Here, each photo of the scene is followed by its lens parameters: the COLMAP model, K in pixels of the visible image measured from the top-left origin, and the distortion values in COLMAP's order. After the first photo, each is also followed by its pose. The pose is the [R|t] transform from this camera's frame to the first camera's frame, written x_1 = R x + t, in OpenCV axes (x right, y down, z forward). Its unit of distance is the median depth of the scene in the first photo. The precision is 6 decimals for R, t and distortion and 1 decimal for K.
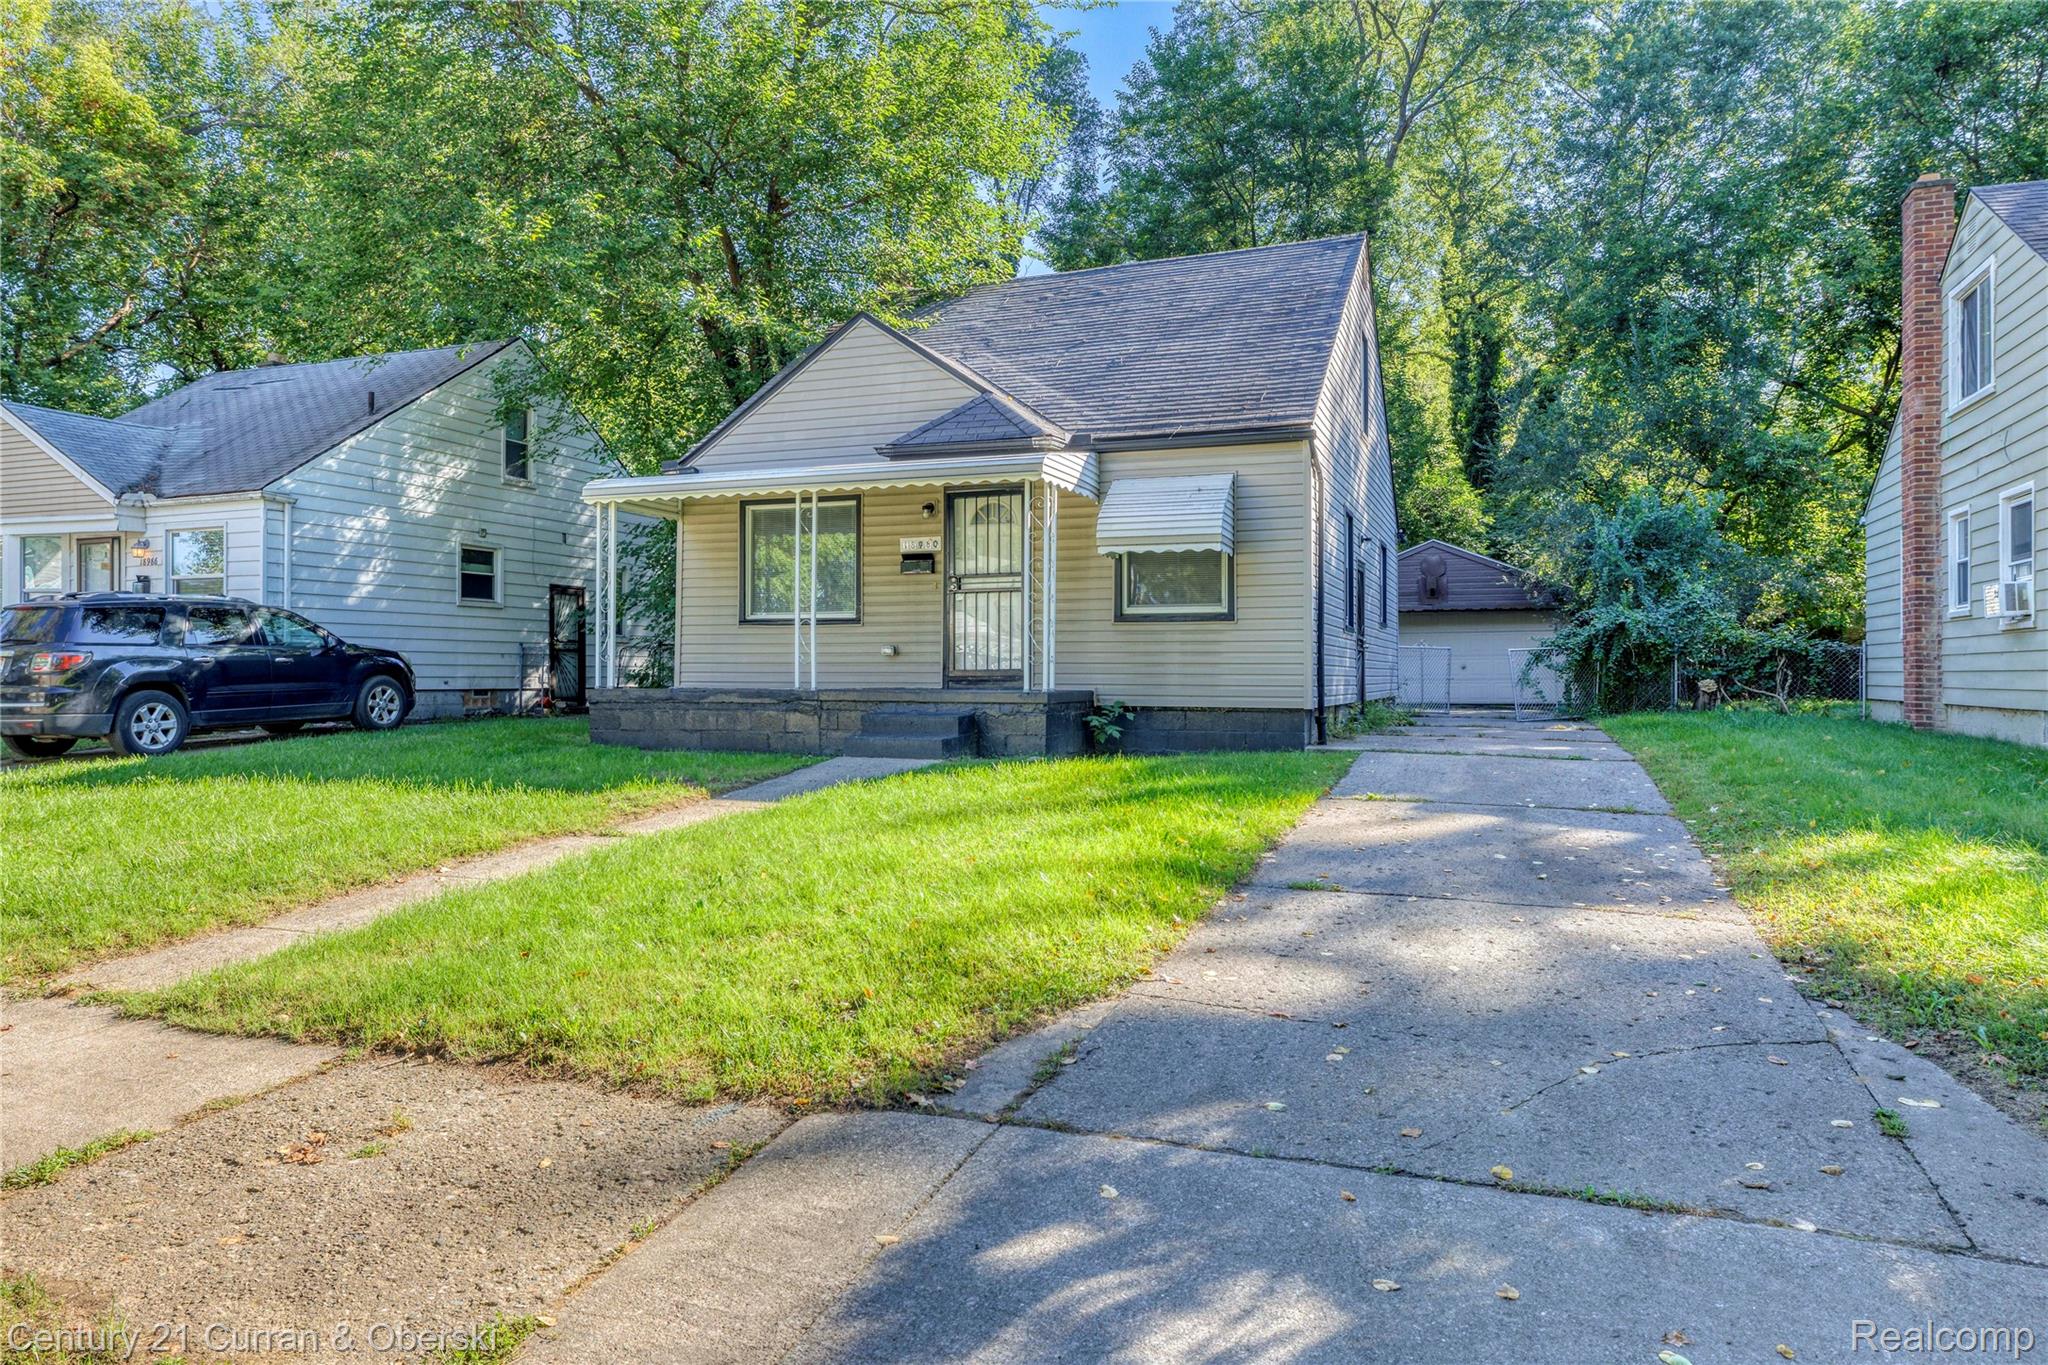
lens RADIAL K [[1312.7, 0, 1026.2], [0, 1312.7, 667.2], [0, 0, 1]] dist [-0.008438, -0.000177]
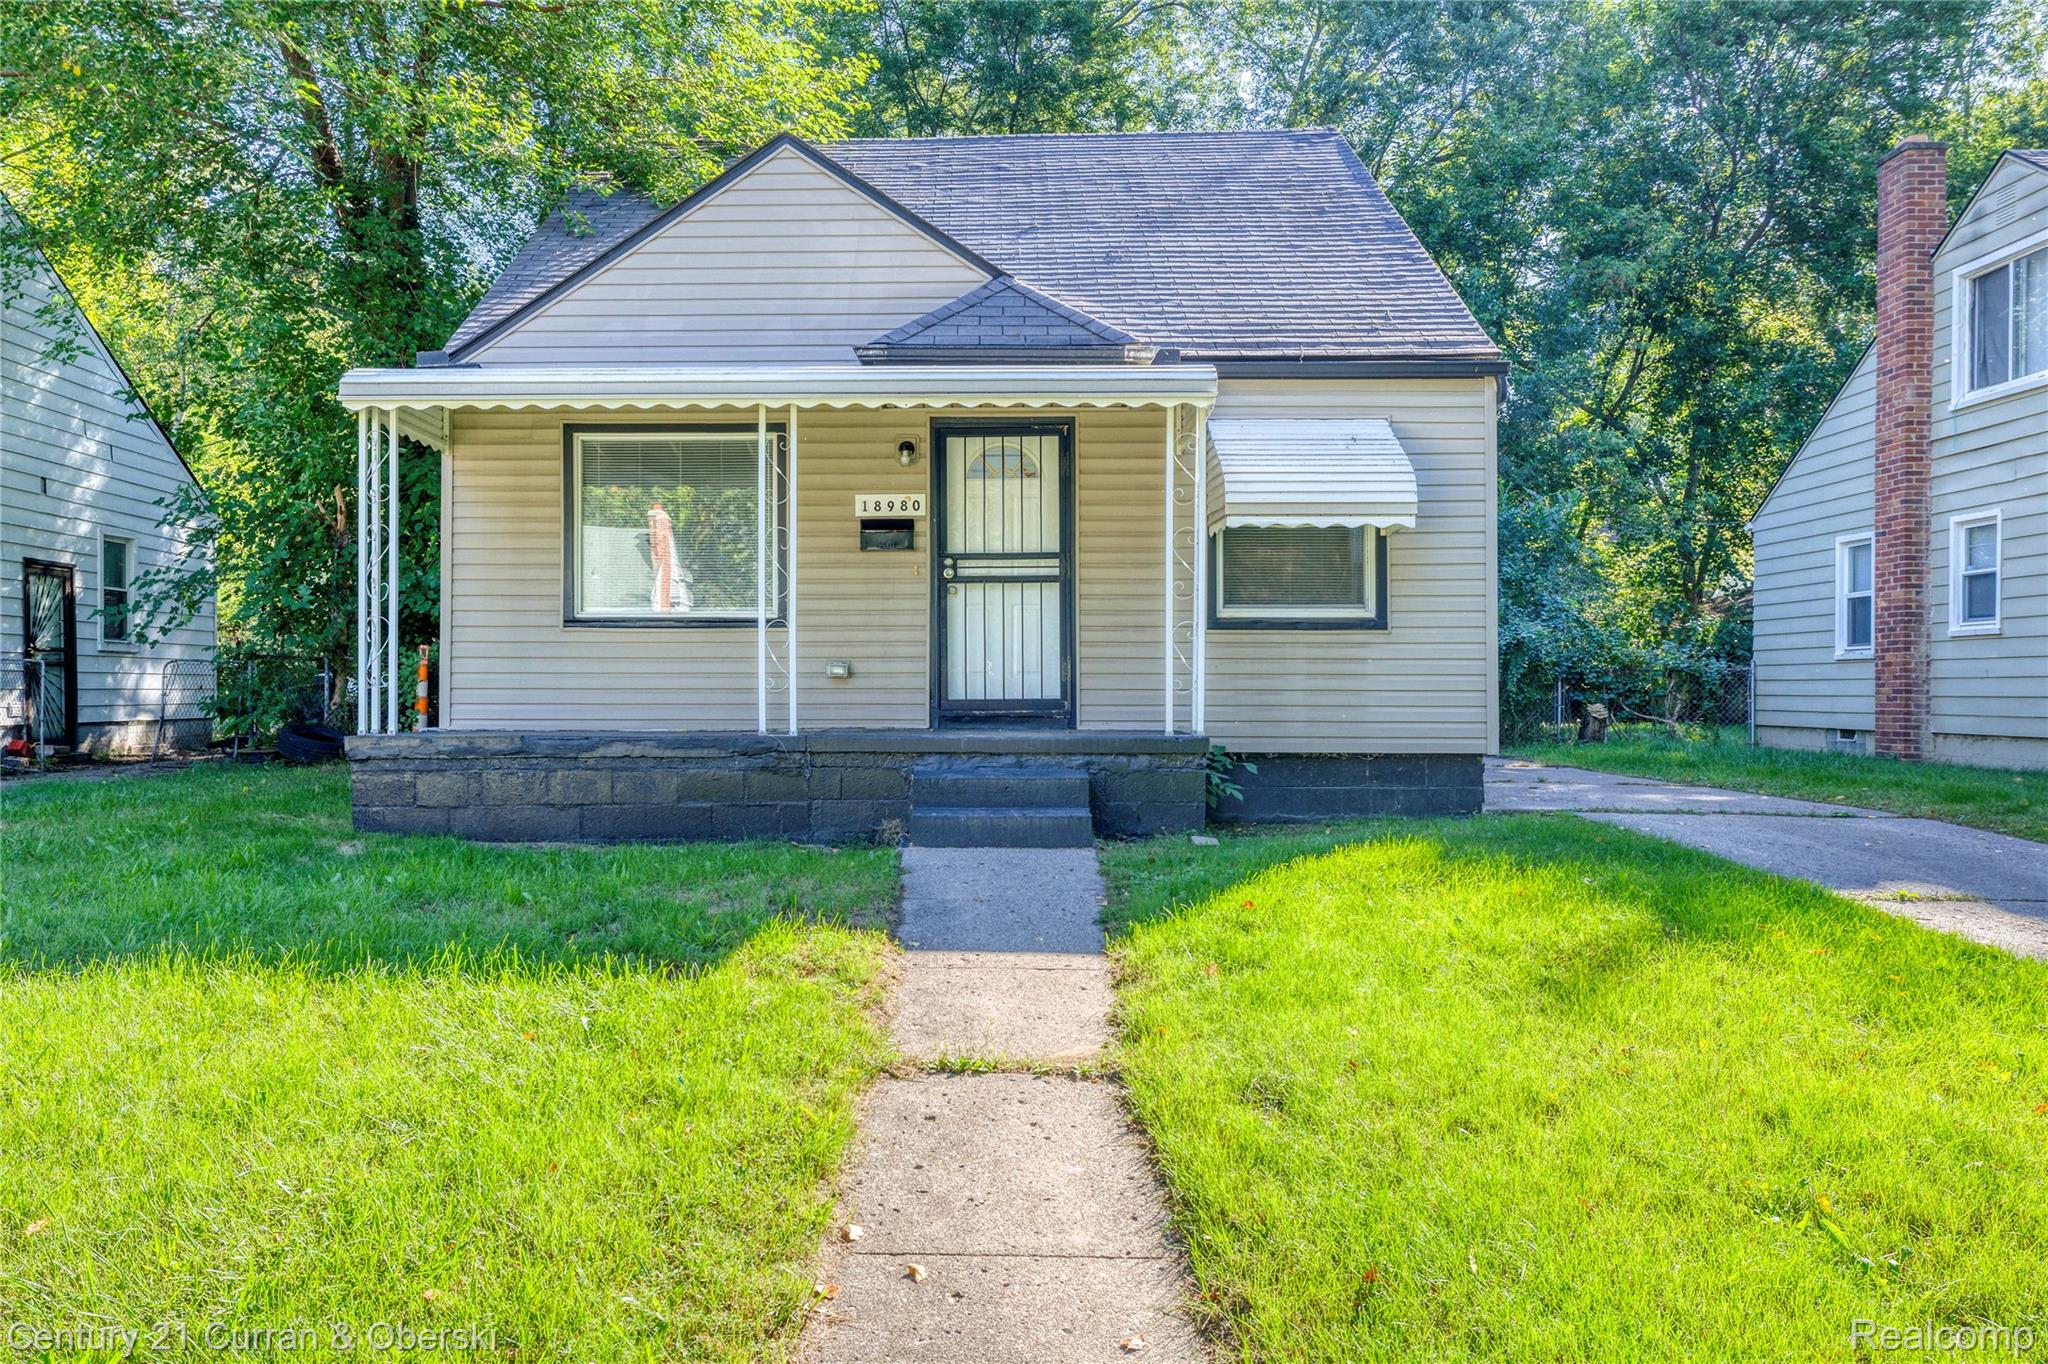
lens RADIAL K [[1485.2, 0, 1019.8], [0, 1485.2, 699.9], [0, 0, 1]] dist [0.015651, -0.000780]
pose [[0.941641, -0.003235, 0.336604, -0.267042], [-0.000180, 0.999949, 0.010115, -0.005177], [-0.336620, -0.009585, 0.941592, 0.289430]]
